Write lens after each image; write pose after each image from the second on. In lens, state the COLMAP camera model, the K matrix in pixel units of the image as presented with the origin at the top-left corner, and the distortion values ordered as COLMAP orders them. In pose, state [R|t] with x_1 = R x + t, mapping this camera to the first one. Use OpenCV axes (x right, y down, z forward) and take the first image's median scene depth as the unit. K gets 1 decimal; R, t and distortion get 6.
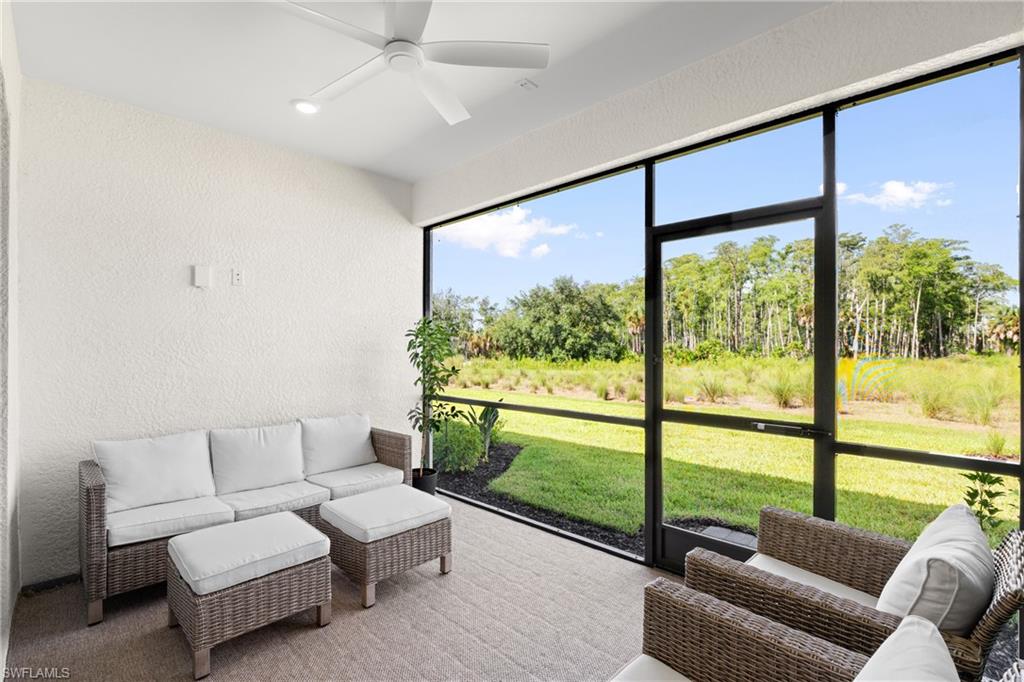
lens RADIAL K [[466.1, 0, 512.8], [0, 466.1, 344.3], [0, 0, 1]] dist [-0.015583, 0.002877]
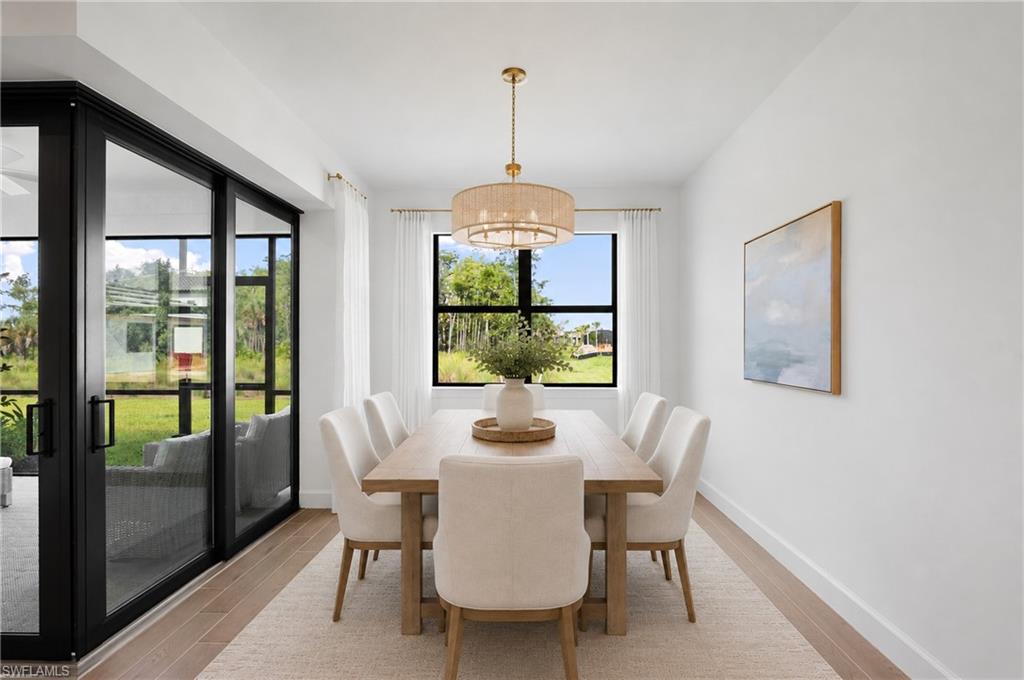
lens RADIAL K [[466.1, 0, 521.3], [0, 466.1, 340.0], [0, 0, 1]] dist [-0.015583, 0.002877]
pose [[0.718670, -0.000535, 0.695351, 0.000618], [-0.000871, 0.999998, 0.001669, -0.001197], [-0.695351, -0.001805, 0.718668, -0.052178]]
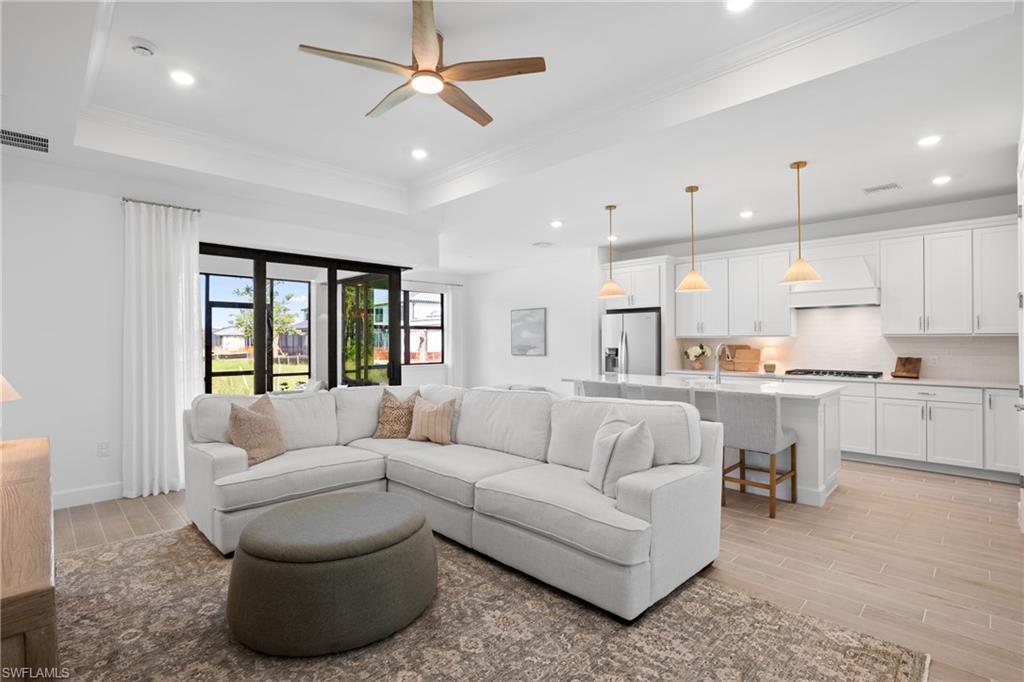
lens RADIAL K [[478.2, 0, 516.8], [0, 478.2, 339.0], [0, 0, 1]] dist [-0.011980, 0.002468]
pose [[-0.000761, 0.005065, 0.999987, -0.112510], [0.001825, 0.999986, -0.005063, -0.001369], [-0.999998, 0.001821, -0.000771, -0.033293]]
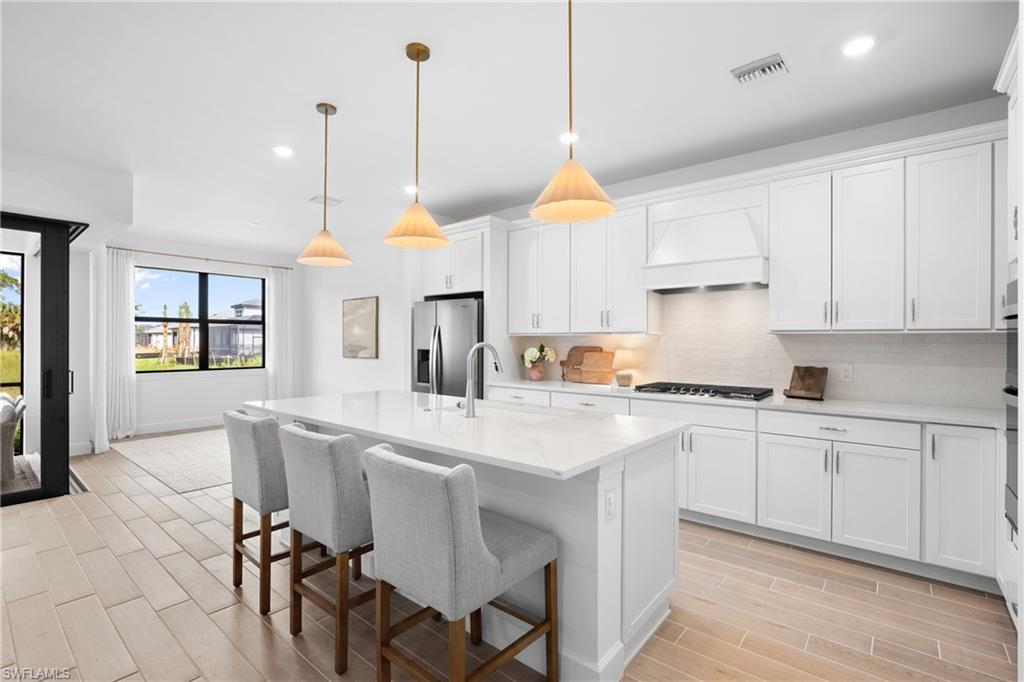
lens RADIAL K [[466.1, 0, 516.2], [0, 466.1, 341.7], [0, 0, 1]] dist [-0.015583, 0.002877]
pose [[-0.092140, -0.001228, 0.995745, -0.075153], [-0.002809, 0.999996, 0.000973, -0.001183], [-0.995742, -0.002707, -0.092143, -0.067143]]
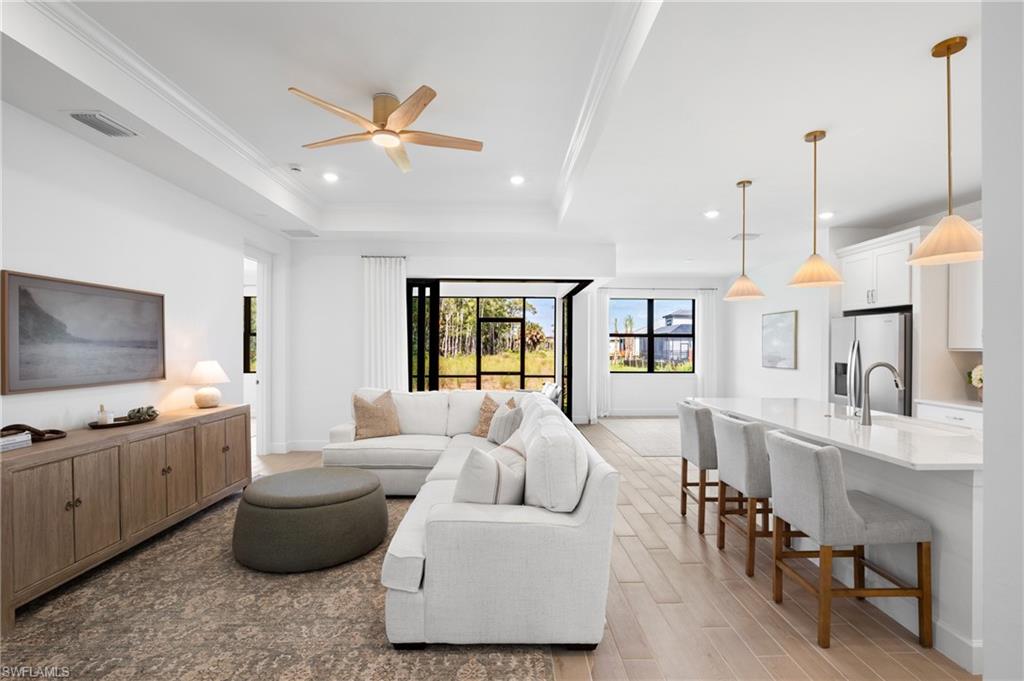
lens RADIAL K [[466.1, 0, 522.4], [0, 466.1, 344.5], [0, 0, 1]] dist [-0.015583, 0.002877]
pose [[0.681393, 0.005363, 0.731898, -0.094715], [-0.006447, 0.999978, -0.001326, -0.002658], [-0.731889, -0.003815, 0.681413, -0.073764]]
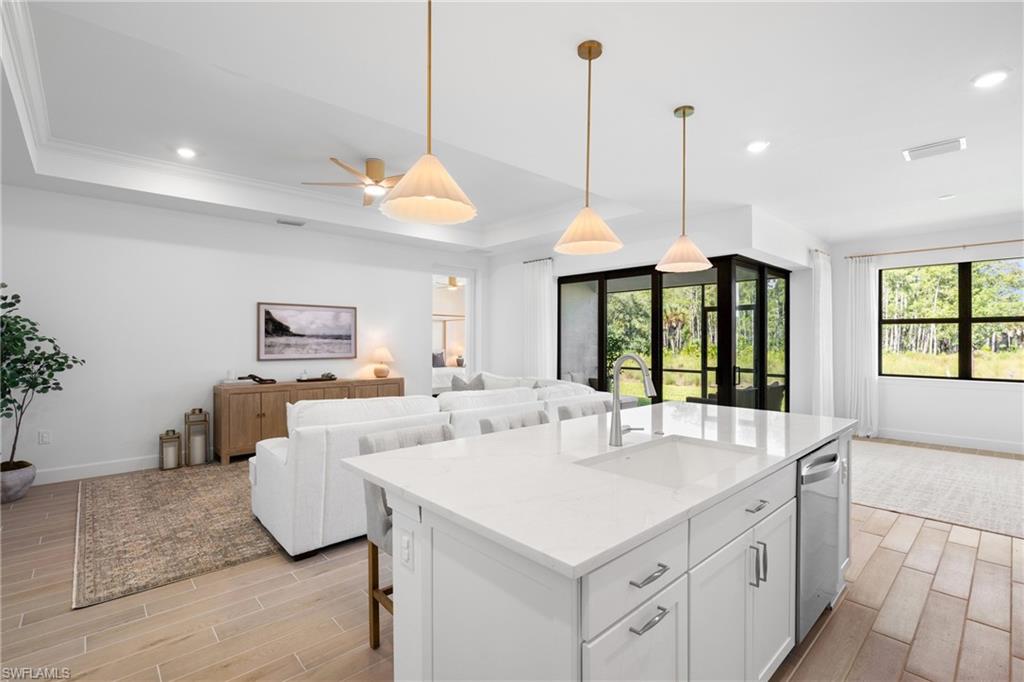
lens RADIAL K [[466.1, 0, 520.6], [0, 466.1, 343.3], [0, 0, 1]] dist [-0.015583, 0.002877]
pose [[0.999477, 0.001169, -0.032305, -0.038896], [-0.000849, 0.999950, 0.009915, -0.002183], [0.032315, -0.009883, 0.999429, -0.100795]]
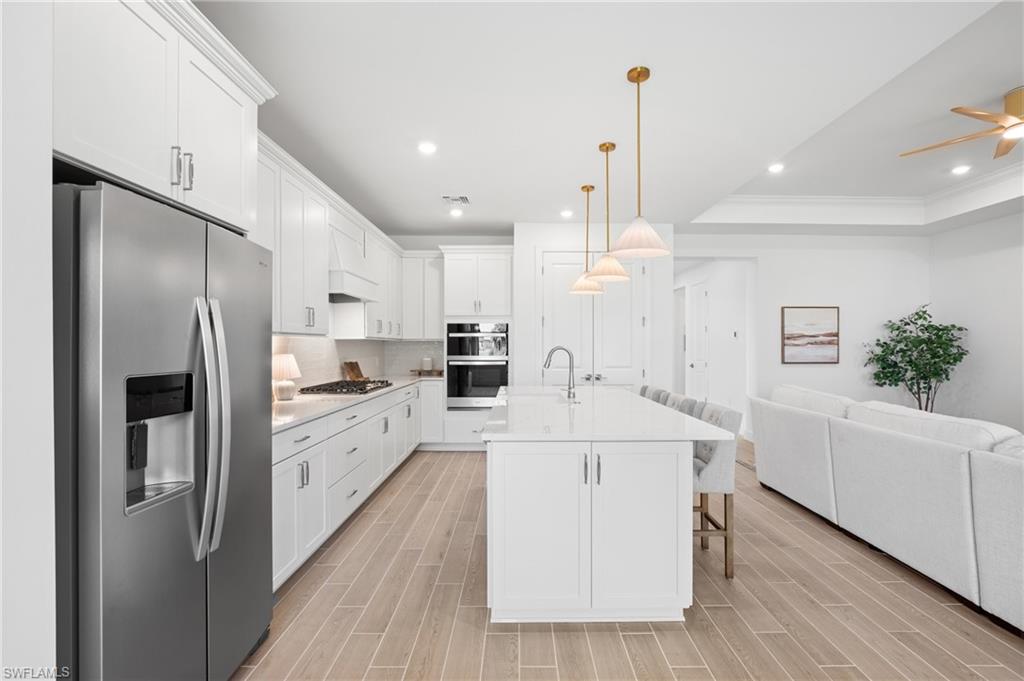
lens RADIAL K [[478.2, 0, 528.7], [0, 478.2, 344.2], [0, 0, 1]] dist [-0.011980, 0.002468]
pose [[-0.694675, 0.000799, -0.719323, 0.017006], [0.002959, 0.999994, -0.001747, -0.001096], [0.719317, -0.003342, -0.694673, -0.027275]]
